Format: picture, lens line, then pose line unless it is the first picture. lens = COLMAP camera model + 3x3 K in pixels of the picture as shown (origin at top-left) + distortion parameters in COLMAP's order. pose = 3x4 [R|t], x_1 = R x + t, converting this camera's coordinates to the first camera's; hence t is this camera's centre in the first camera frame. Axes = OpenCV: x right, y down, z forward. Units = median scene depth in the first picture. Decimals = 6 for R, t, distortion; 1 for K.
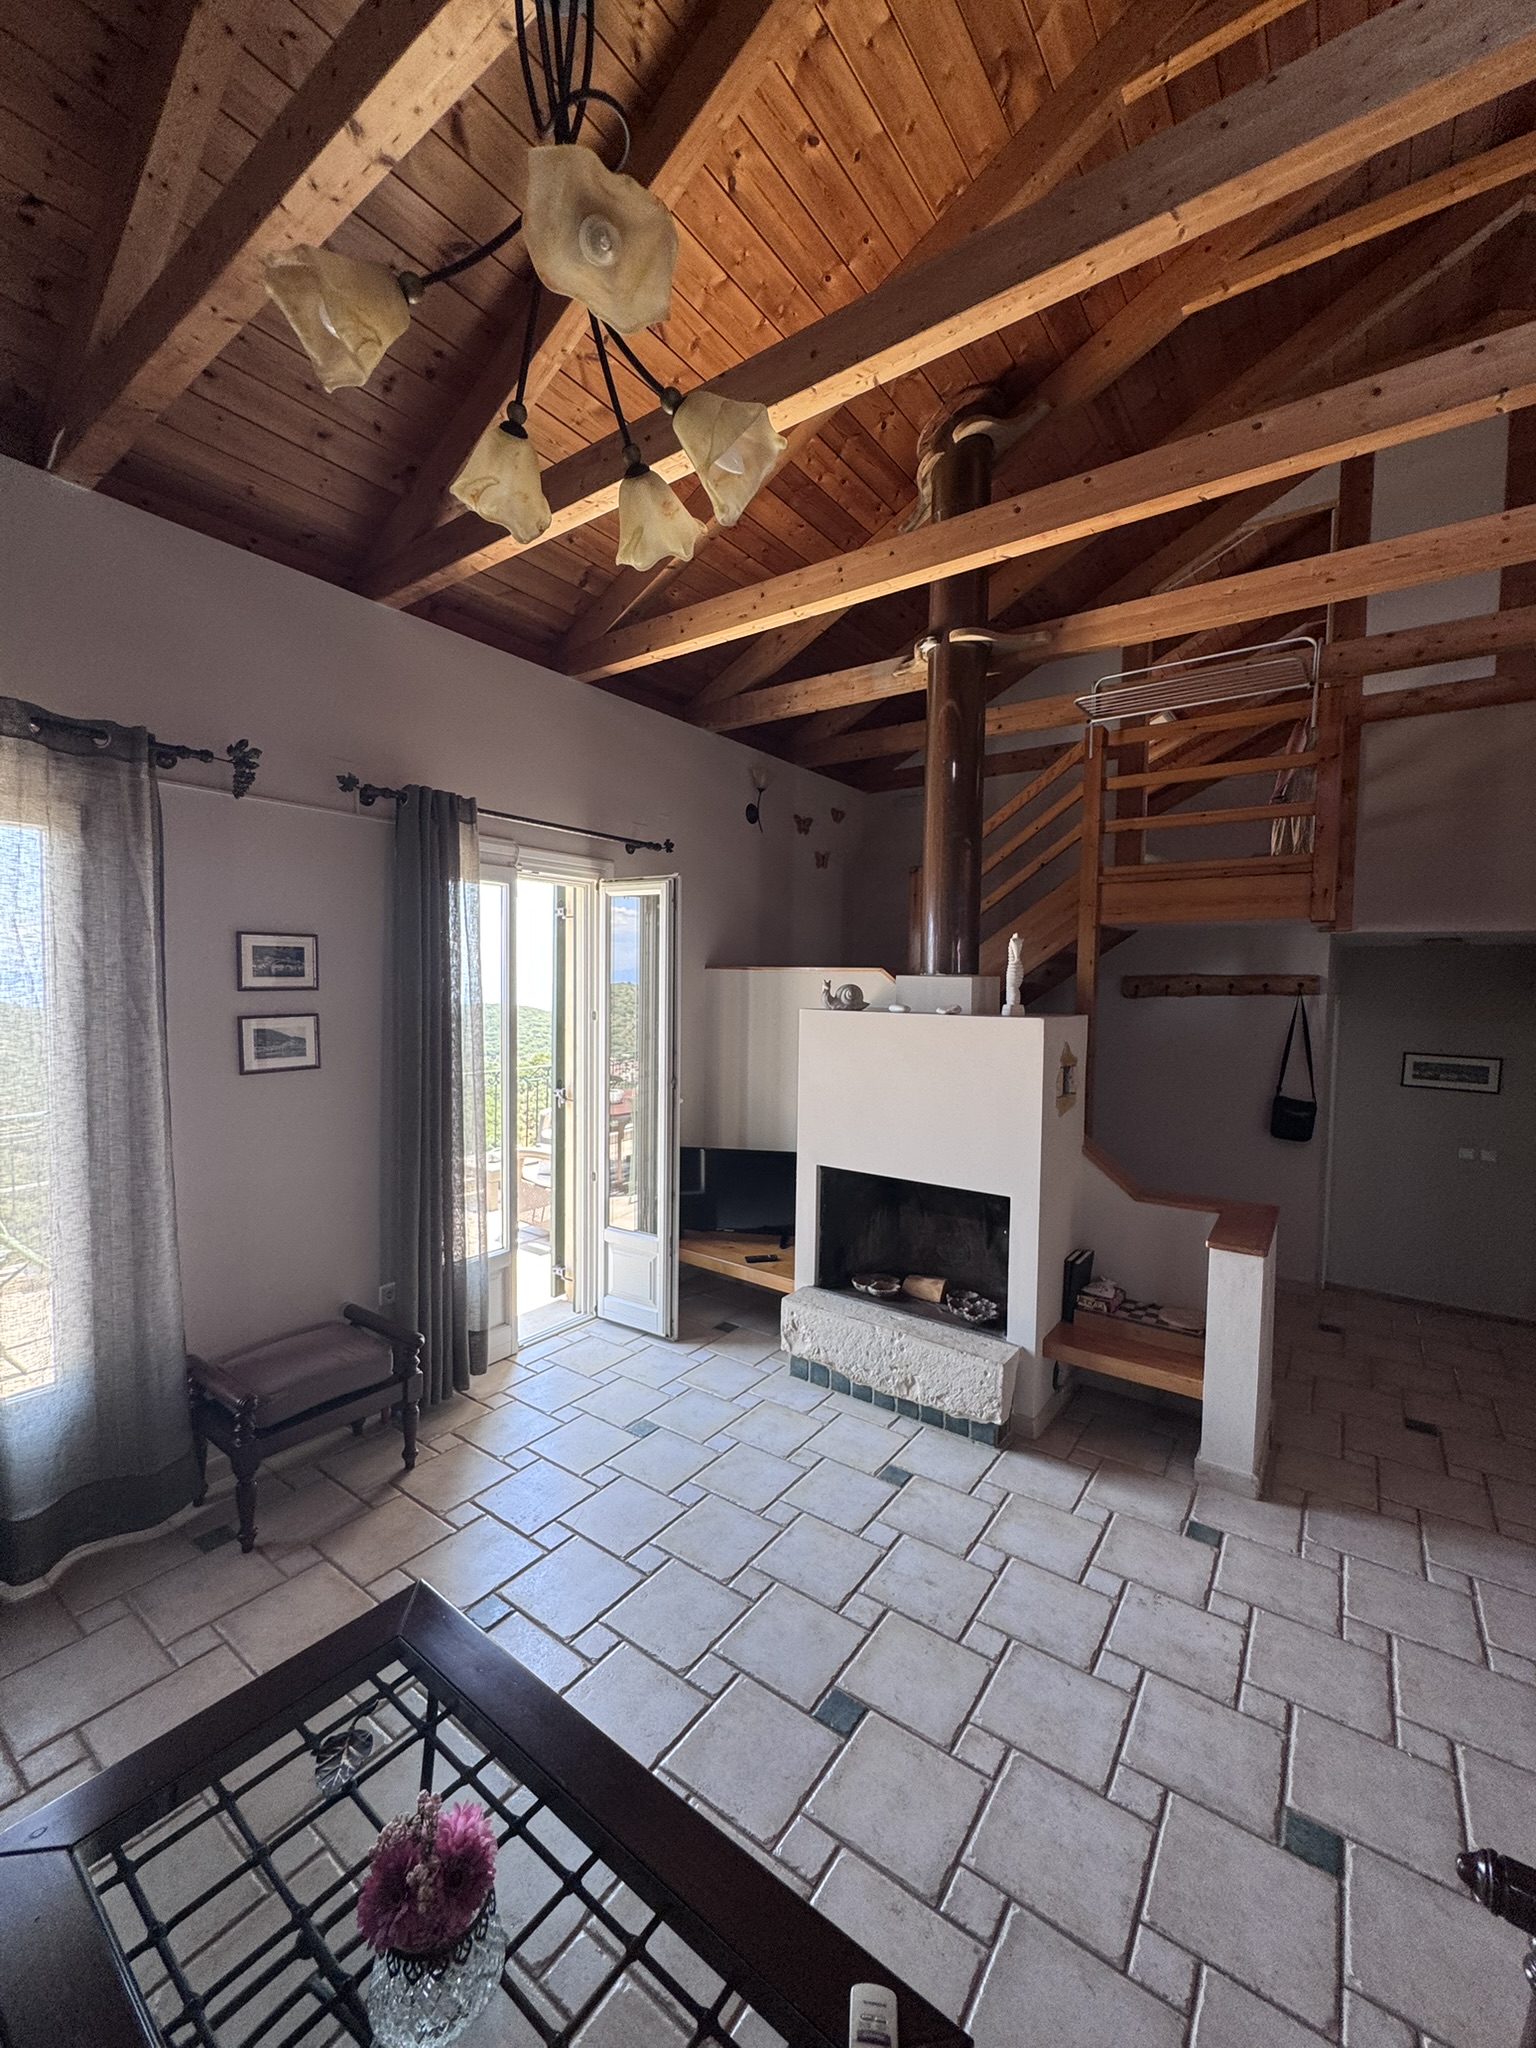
lens RADIAL K [[818.7, 0, 765.6], [0, 818.7, 1023.5], [0, 0, 1]] dist [-0.002840, 0.000370]
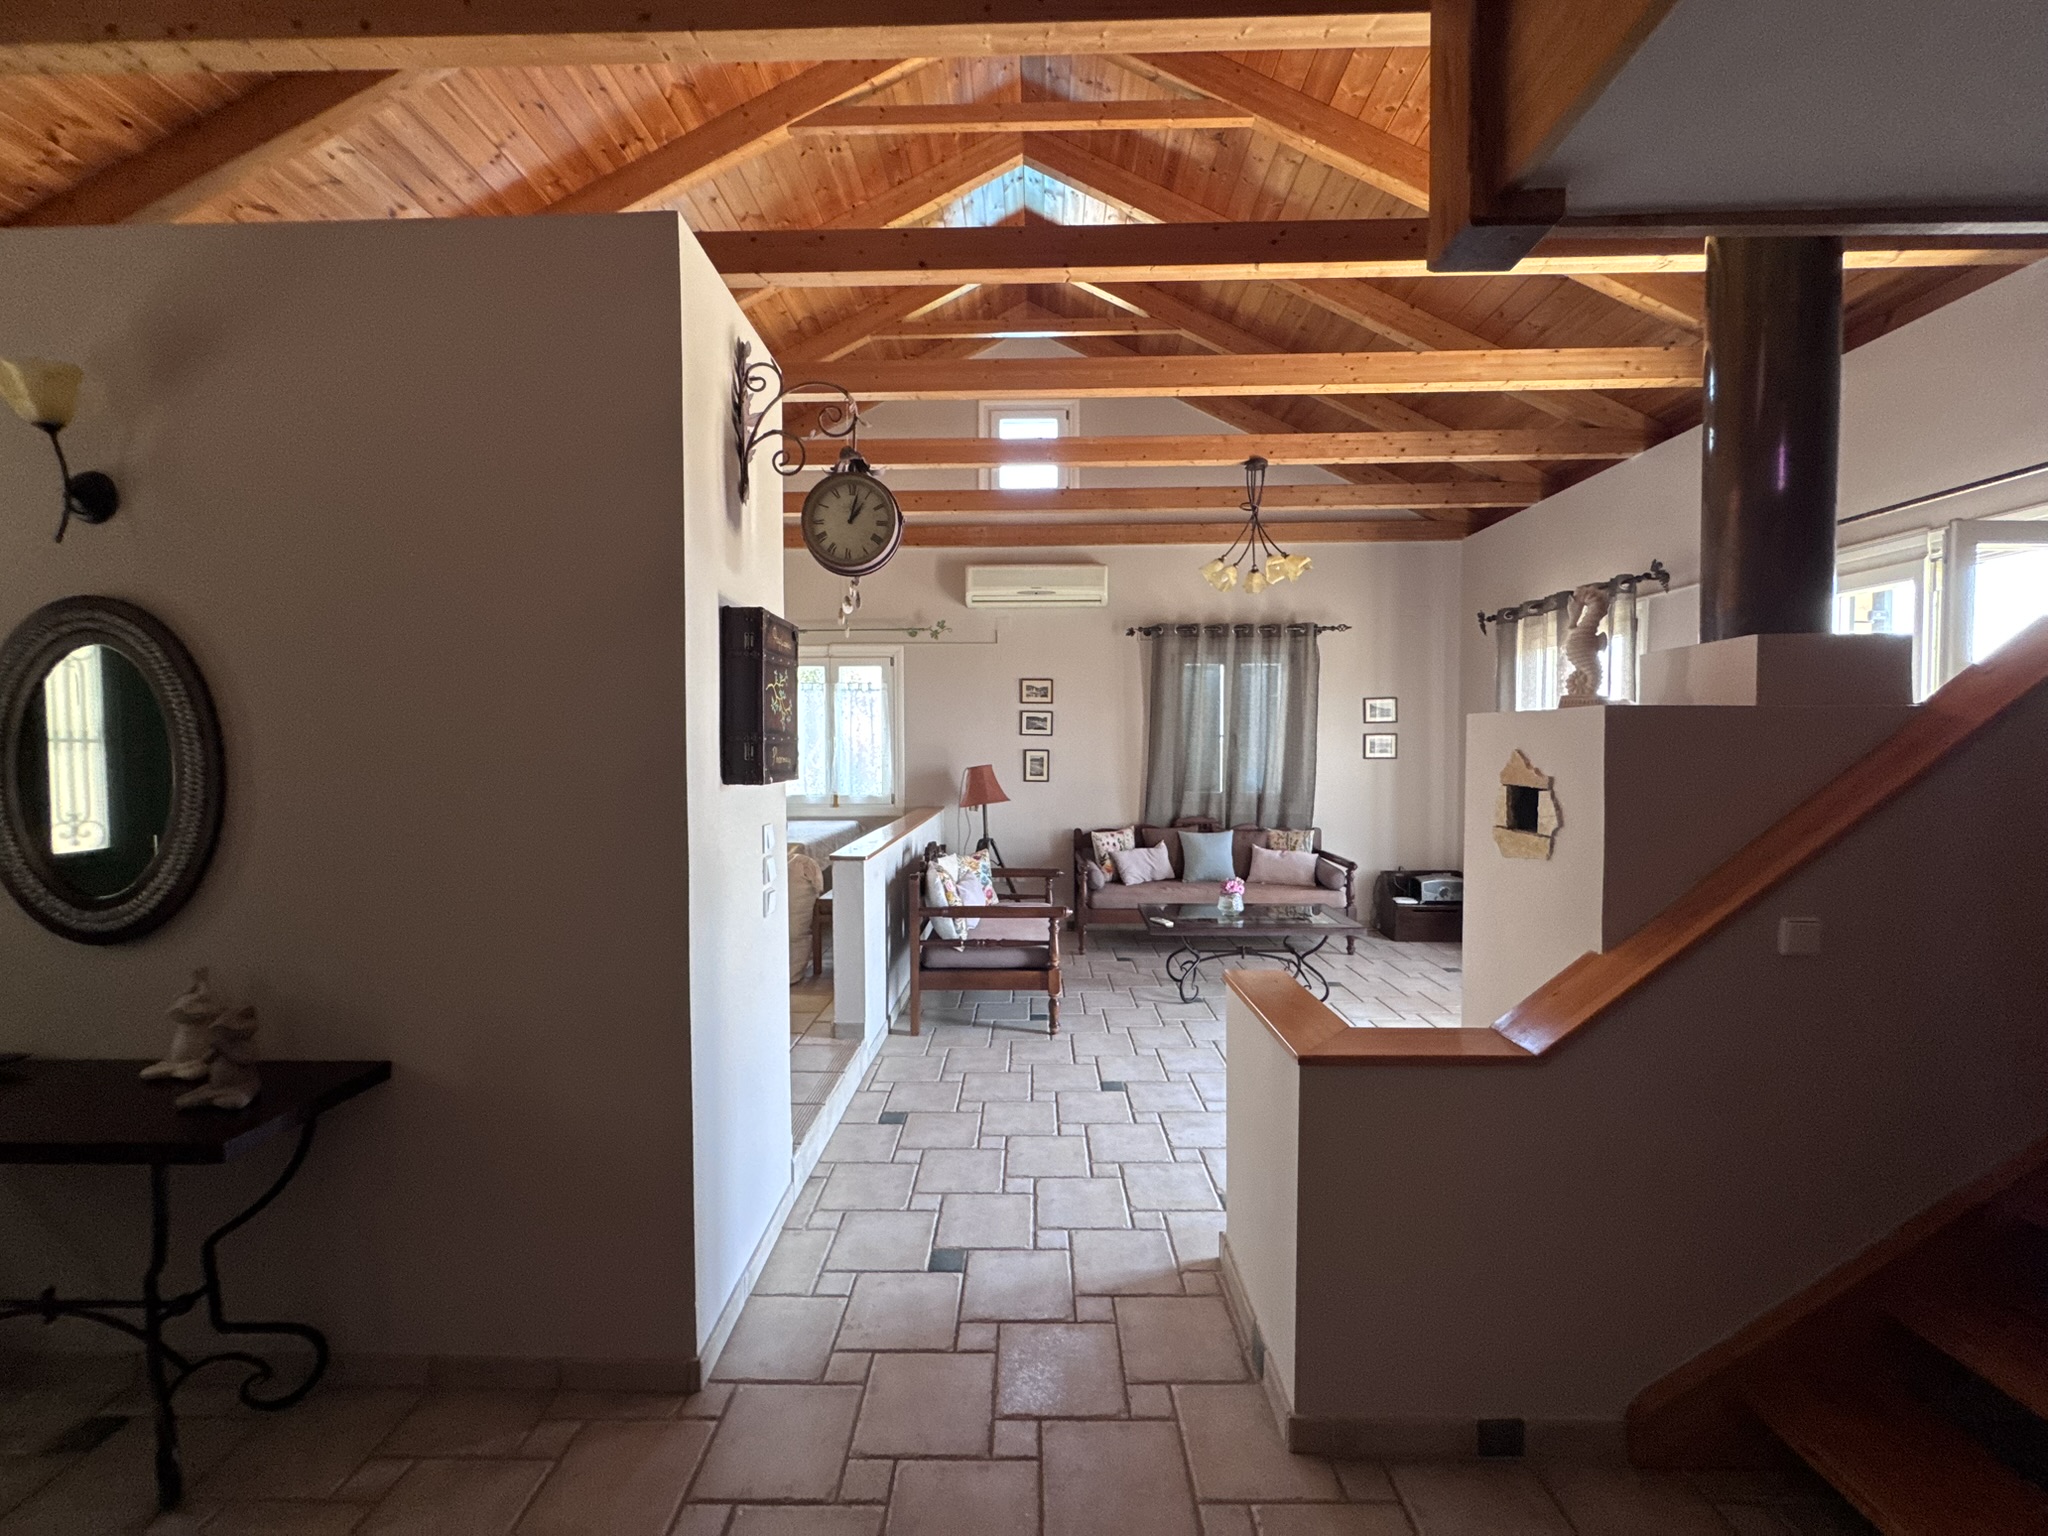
lens RADIAL K [[818.7, 0, 1023.9], [0, 818.7, 770.6], [0, 0, 1]] dist [-0.002840, 0.000370]
pose [[-0.816842, 0.007948, -0.576806, 1.247889], [-0.036515, 0.997187, 0.065451, 0.012690], [0.575704, 0.074525, -0.814255, 1.521129]]
